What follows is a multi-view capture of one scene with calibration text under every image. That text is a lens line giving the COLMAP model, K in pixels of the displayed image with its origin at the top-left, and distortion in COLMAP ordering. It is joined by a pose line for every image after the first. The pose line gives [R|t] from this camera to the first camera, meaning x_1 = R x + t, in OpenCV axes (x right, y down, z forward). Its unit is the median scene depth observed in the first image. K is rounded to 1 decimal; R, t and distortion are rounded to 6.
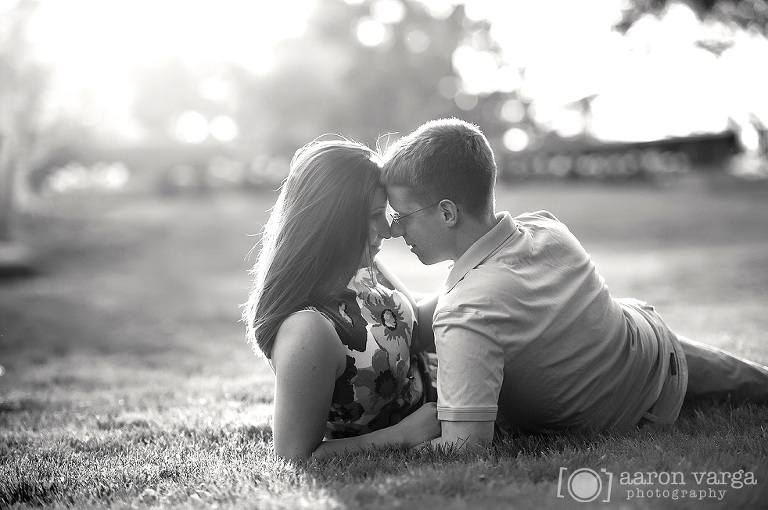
lens RADIAL K [[2932.8, 0, 384.0], [0, 2932.8, 255.0], [0, 0, 1]] dist [-0.781691, 3.054797]
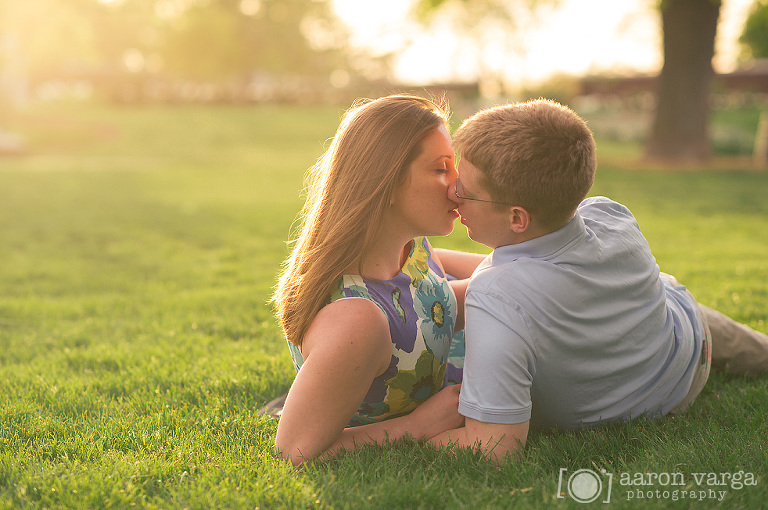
lens RADIAL K [[1876.0, 0, 384.0], [0, 1876.0, 255.0], [0, 0, 1]] dist [-0.615002, -0.100236]
pose [[0.995694, 0.054287, 0.075136, -0.043803], [-0.058334, 0.996902, 0.052759, -0.016081], [-0.072039, -0.056915, 0.995777, 0.409282]]
